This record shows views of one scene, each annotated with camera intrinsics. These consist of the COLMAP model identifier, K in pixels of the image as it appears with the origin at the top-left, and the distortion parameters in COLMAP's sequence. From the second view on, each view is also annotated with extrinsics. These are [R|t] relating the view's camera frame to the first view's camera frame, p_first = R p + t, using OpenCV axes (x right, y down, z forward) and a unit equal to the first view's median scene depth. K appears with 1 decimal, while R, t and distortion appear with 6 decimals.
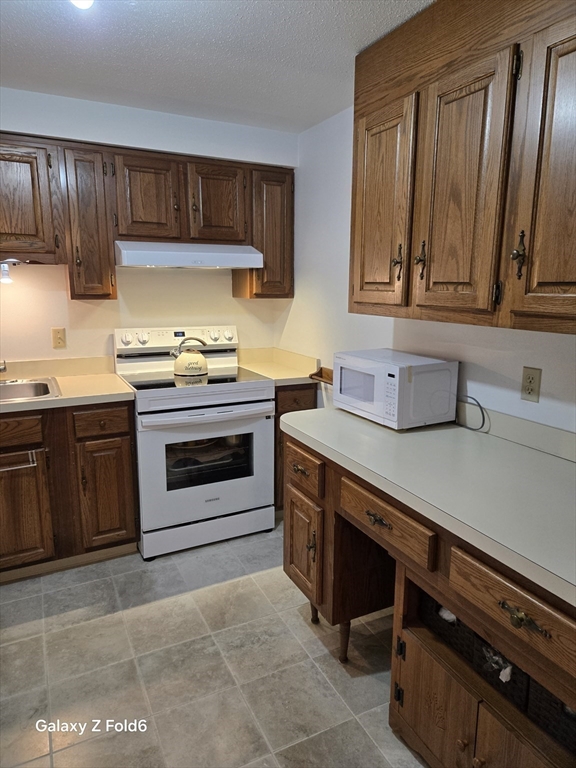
lens RADIAL K [[513.7, 0, 289.1], [0, 513.7, 377.4], [0, 0, 1]] dist [0.071461, -0.063621]
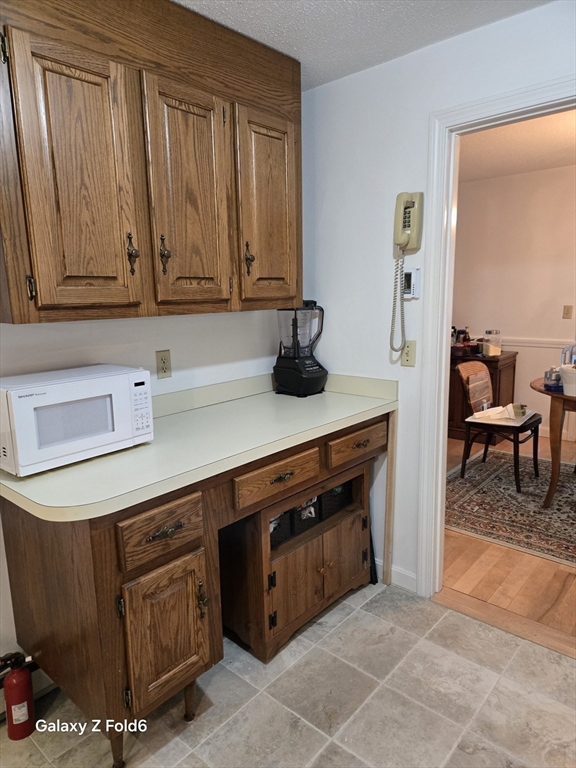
lens RADIAL K [[513.2, 0, 293.4], [0, 513.2, 383.7], [0, 0, 1]] dist [0.071107, -0.063317]
pose [[-0.387011, -0.166600, 0.906900, -0.792495], [0.183752, 0.949880, 0.252910, -0.201849], [-0.903580, 0.264523, -0.337001, 1.206272]]
